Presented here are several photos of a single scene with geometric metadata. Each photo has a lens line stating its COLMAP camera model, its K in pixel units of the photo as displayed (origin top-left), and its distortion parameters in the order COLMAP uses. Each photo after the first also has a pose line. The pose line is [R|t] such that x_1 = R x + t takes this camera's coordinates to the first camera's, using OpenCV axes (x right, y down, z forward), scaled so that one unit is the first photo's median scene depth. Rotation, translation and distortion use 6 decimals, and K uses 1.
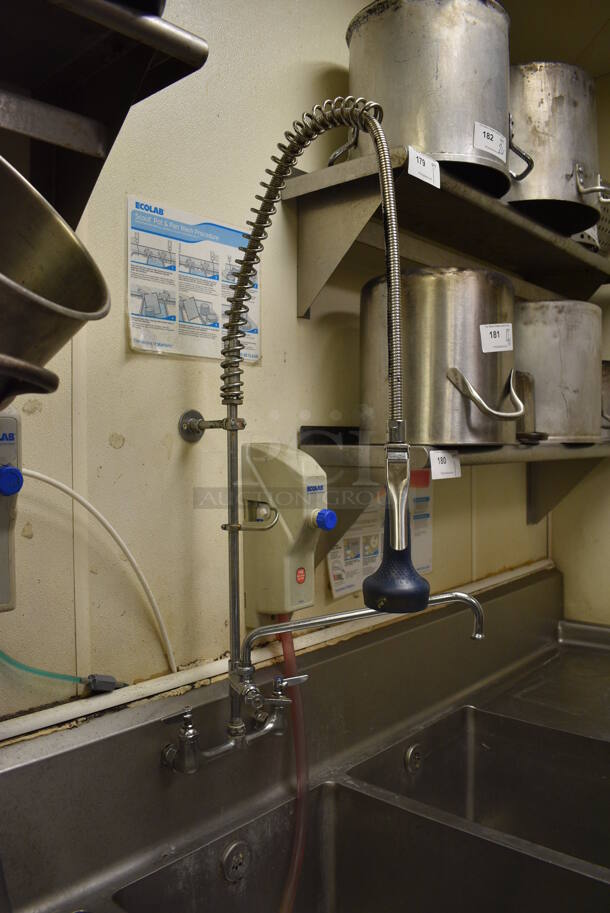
lens RADIAL K [[708.9, 0, 305.0], [0, 708.9, 456.5], [0, 0, 1]] dist [-0.096066, 0.003216]
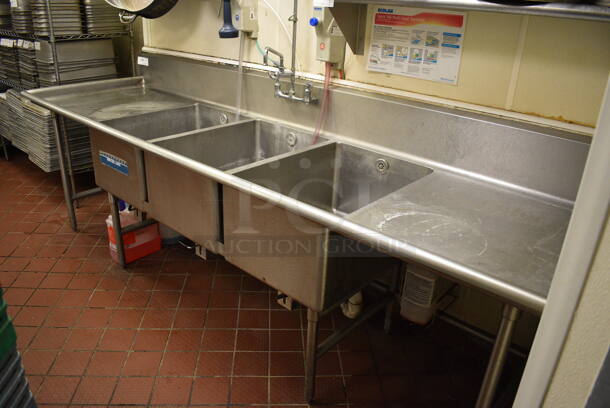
lens RADIAL K [[473.6, 0, 305.0], [0, 473.6, 204.0], [0, 0, 1]] dist [-0.096066, 0.003216]
pose [[0.014825, 0.414378, -0.909984, 1.854252], [-0.059052, 0.908858, 0.412903, -0.002131], [0.998145, 0.047615, 0.037944, 0.988062]]
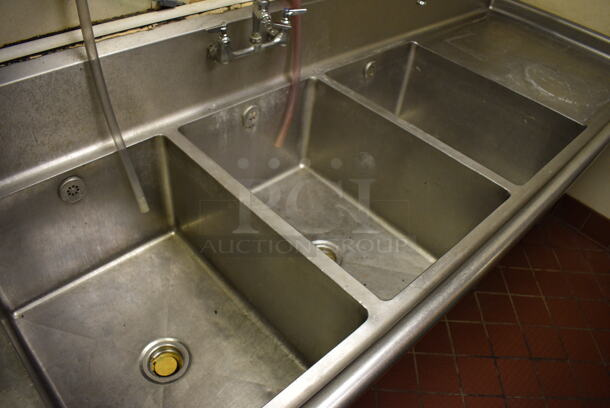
lens RADIAL K [[473.6, 0, 305.0], [0, 473.6, 204.0], [0, 0, 1]] dist [-0.096066, 0.003216]
pose [[0.991554, 0.128258, 0.019246, 0.037107], [-0.108704, 0.740936, 0.662720, -0.040461], [0.070739, -0.659215, 0.748620, -0.016605]]
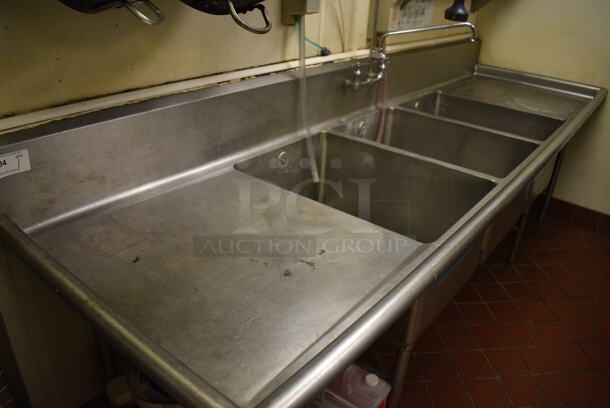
lens RADIAL K [[473.6, 0, 305.0], [0, 473.6, 204.0], [0, 0, 1]] dist [-0.096066, 0.003216]
pose [[0.996599, 0.025717, 0.078286, -0.444785], [-0.057671, 0.896272, 0.439740, 0.069980], [-0.058857, -0.442759, 0.894707, -0.707976]]
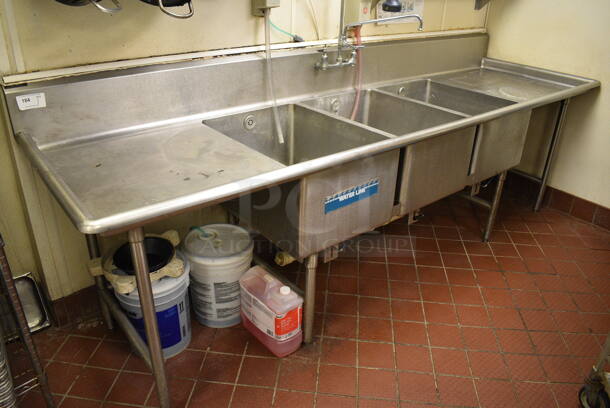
lens RADIAL K [[473.6, 0, 305.0], [0, 473.6, 204.0], [0, 0, 1]] dist [-0.096066, 0.003216]
pose [[0.988255, 0.100997, -0.114684, 0.051195], [-0.039866, 0.894871, 0.444540, 0.048829], [0.147525, -0.434747, 0.888387, -1.091901]]
